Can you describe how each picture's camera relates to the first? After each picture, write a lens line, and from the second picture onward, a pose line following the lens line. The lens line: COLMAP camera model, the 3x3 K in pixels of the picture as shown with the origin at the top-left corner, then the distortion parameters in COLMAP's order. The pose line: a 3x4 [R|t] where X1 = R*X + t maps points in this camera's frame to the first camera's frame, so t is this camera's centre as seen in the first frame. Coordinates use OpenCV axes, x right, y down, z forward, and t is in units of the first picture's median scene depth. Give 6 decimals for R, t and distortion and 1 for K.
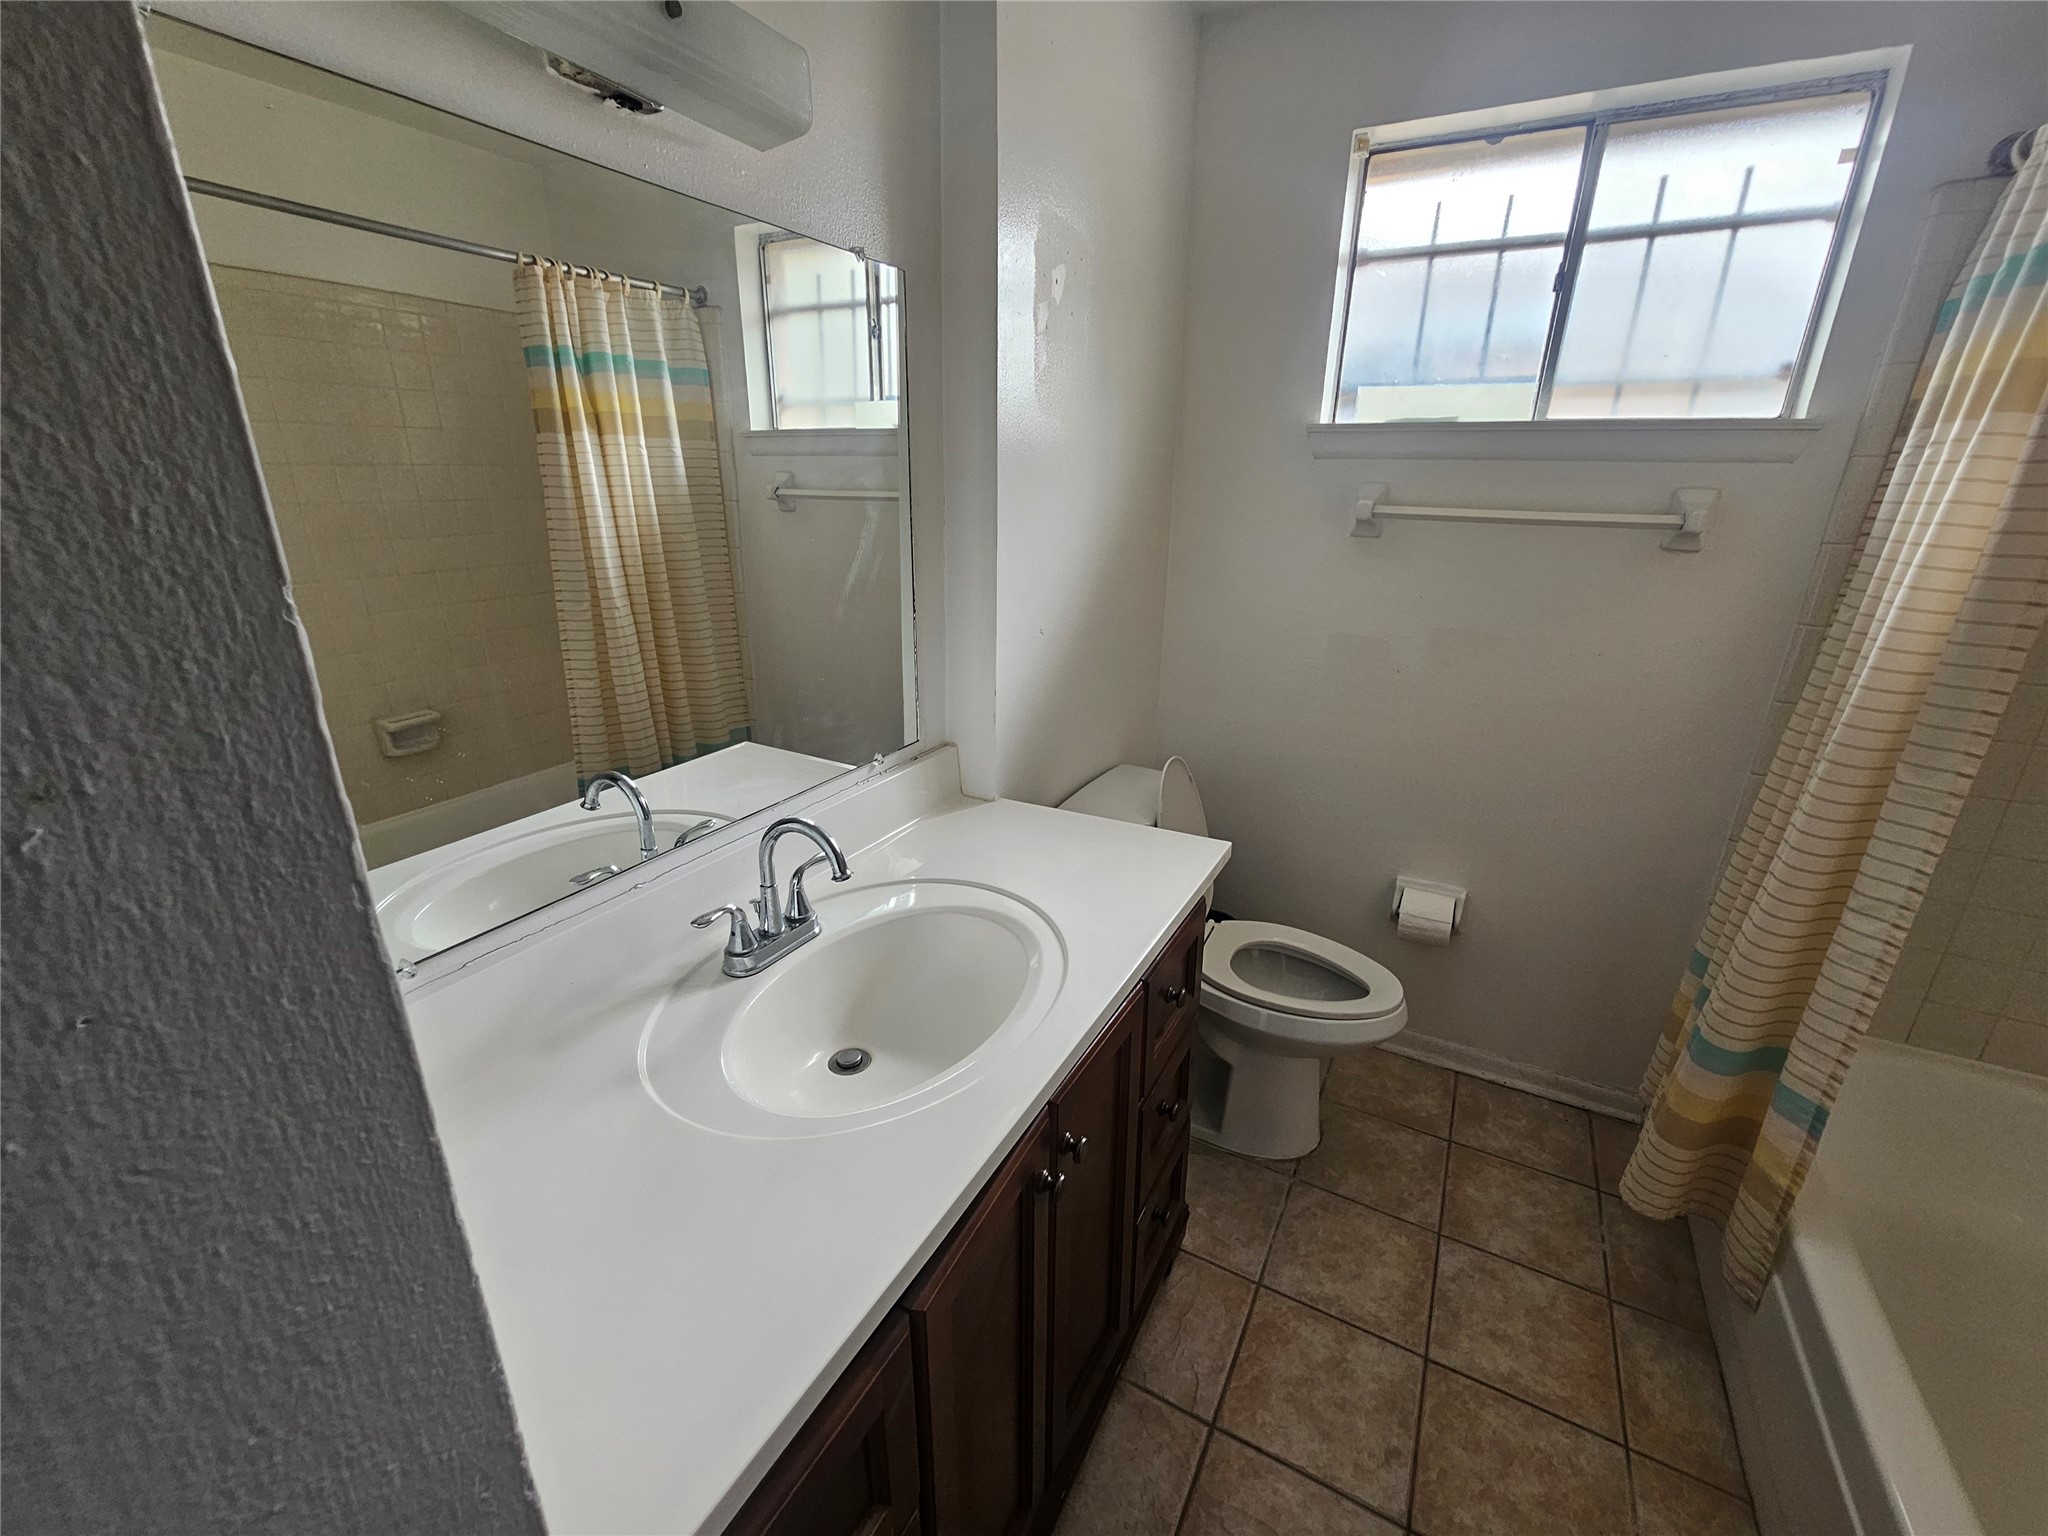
lens RADIAL K [[849.6, 0, 1030.1], [0, 849.6, 782.4], [0, 0, 1]] dist [-0.002629, 0.000962]
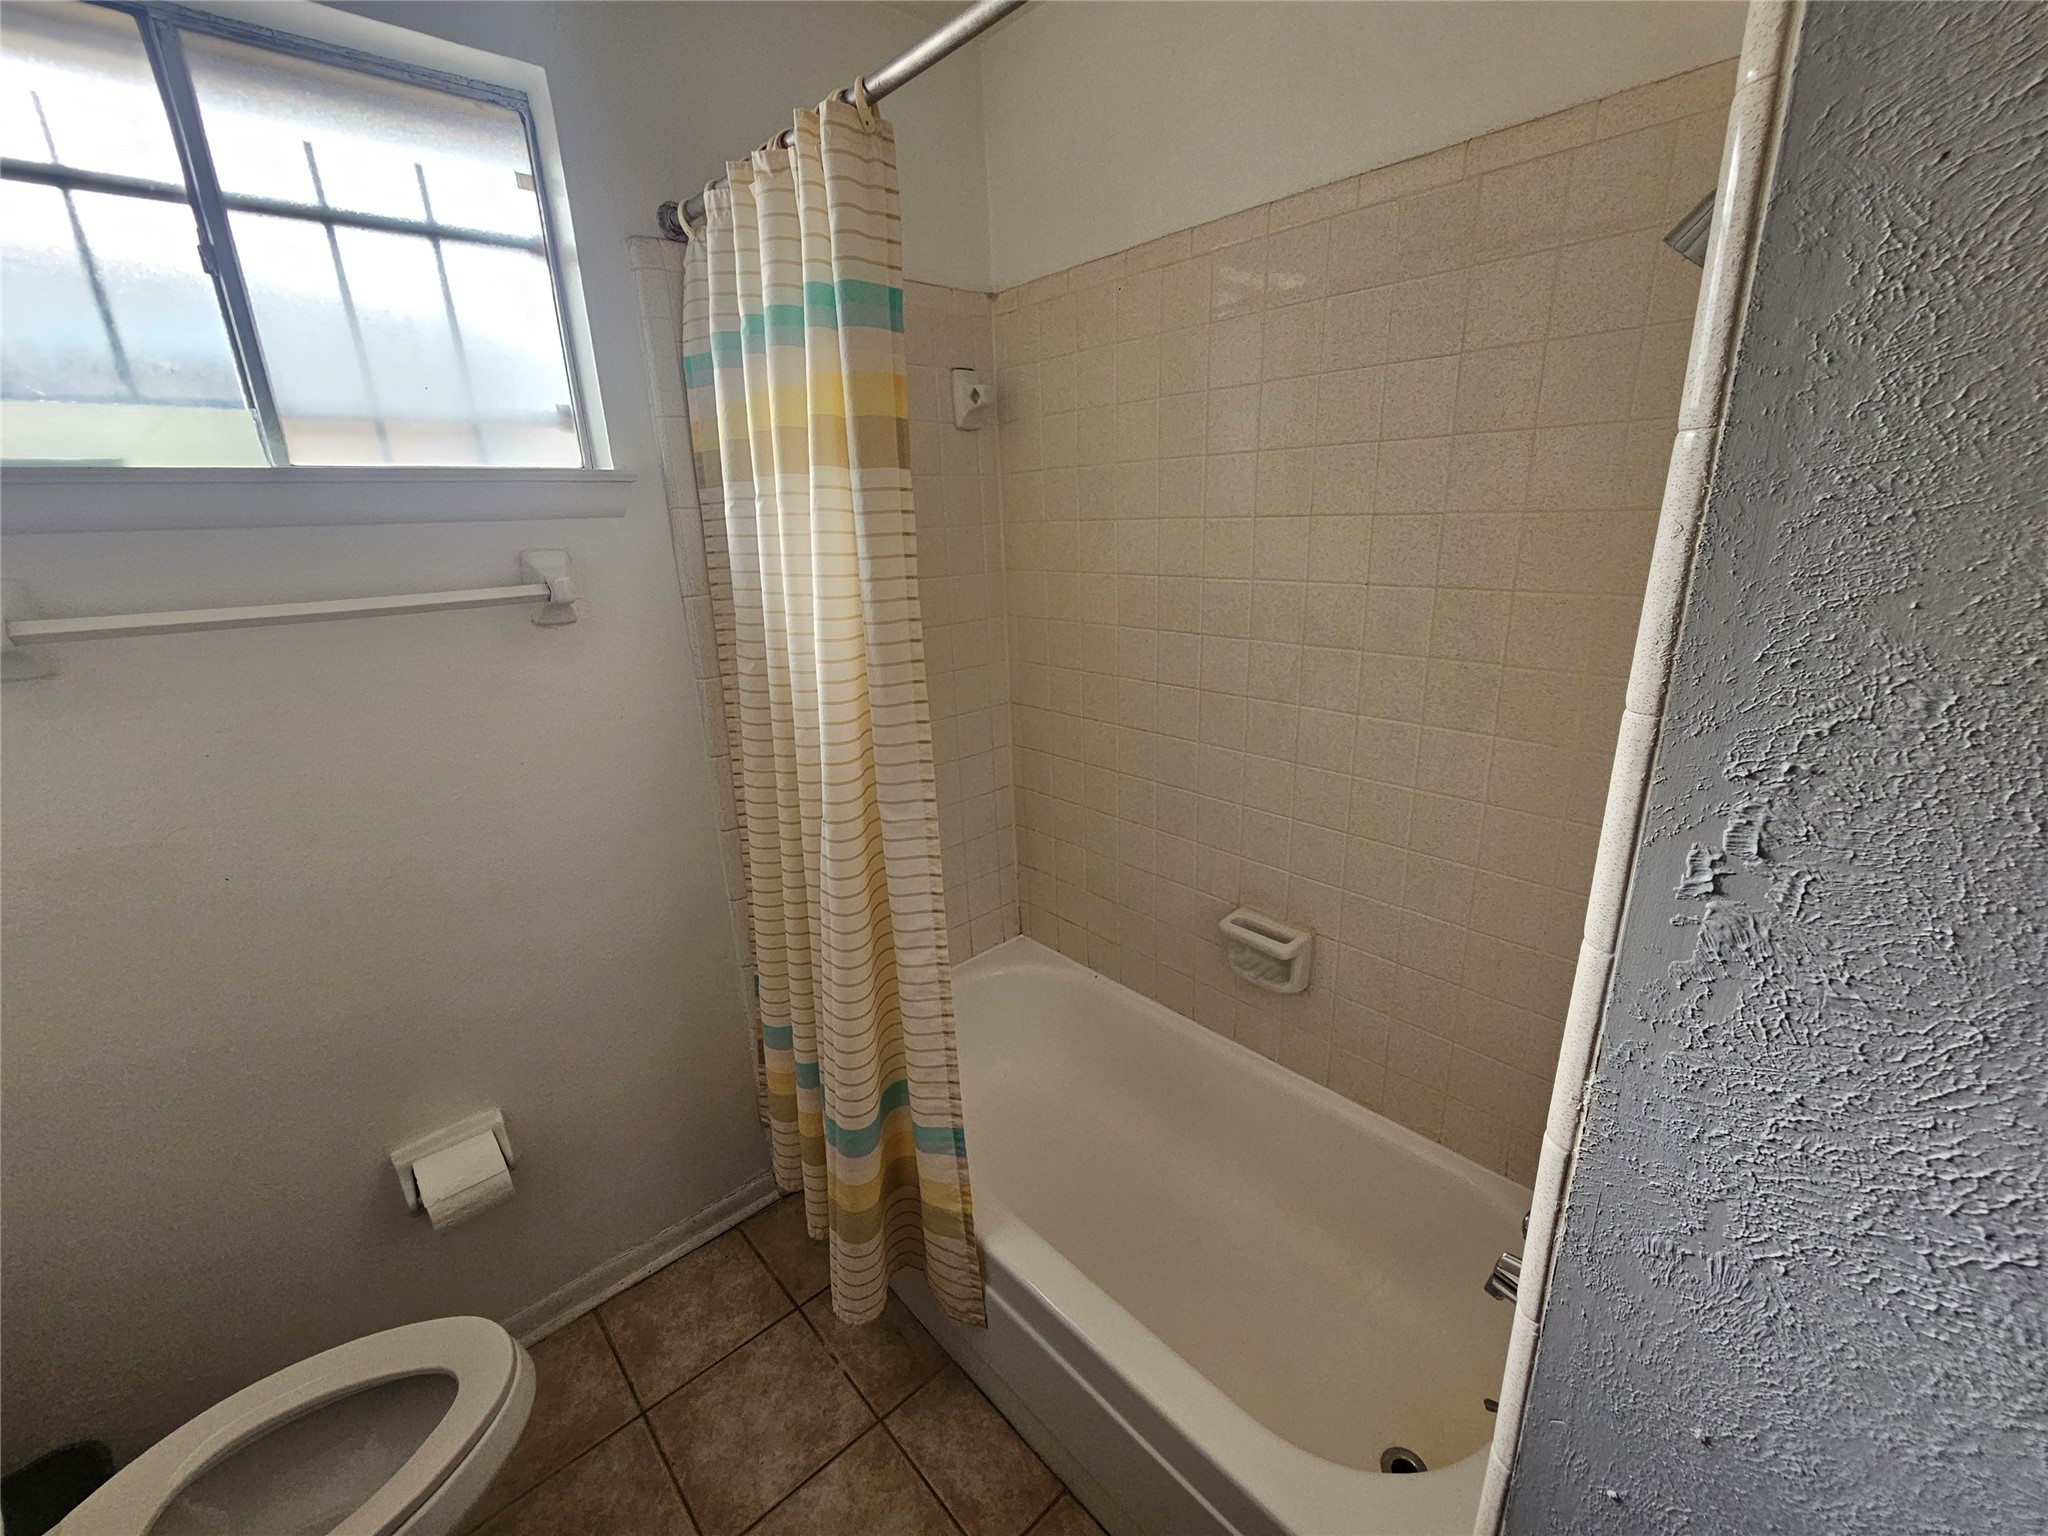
lens RADIAL K [[838.1, 0, 1014.4], [0, 838.1, 771.9], [0, 0, 1]] dist [-0.001560, -0.000106]
pose [[0.331780, -0.308355, 0.891537, 0.146152], [0.359053, 0.915216, 0.182926, -0.135181], [-0.872355, 0.259418, 0.414366, 0.320422]]
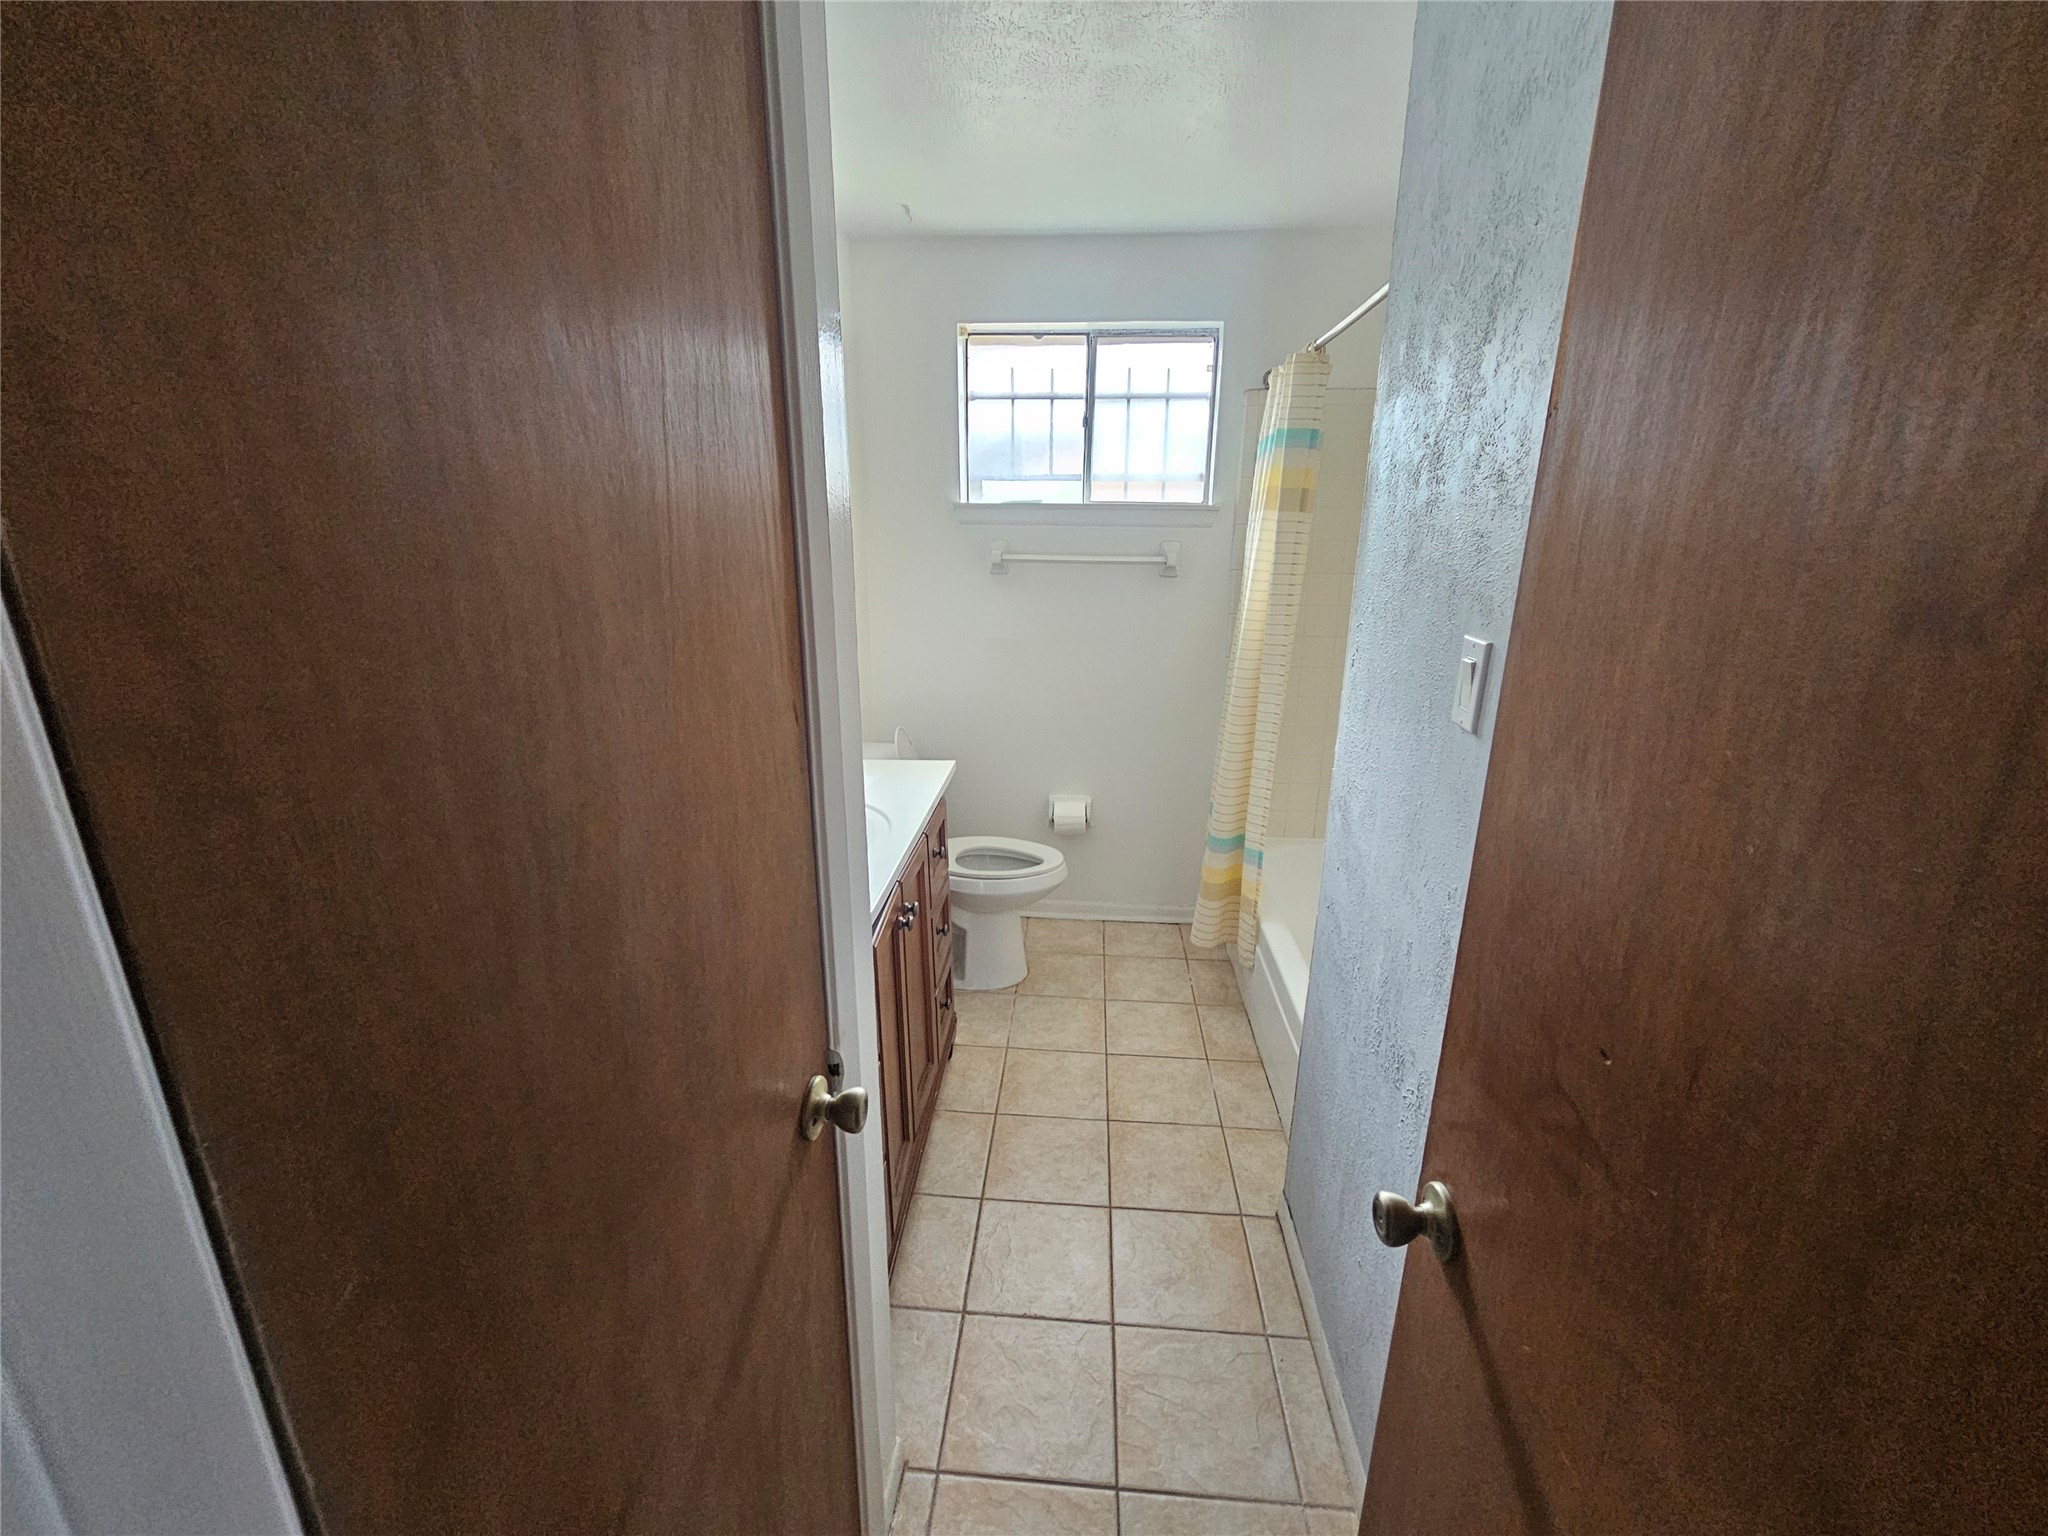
lens RADIAL K [[849.6, 0, 1030.1], [0, 849.6, 782.4], [0, 0, 1]] dist [-0.002629, 0.000962]
pose [[0.910494, -0.125626, 0.393978, -0.246848], [0.144074, 0.989413, -0.017469, 0.142199], [-0.387612, 0.072667, 0.918954, -0.488374]]
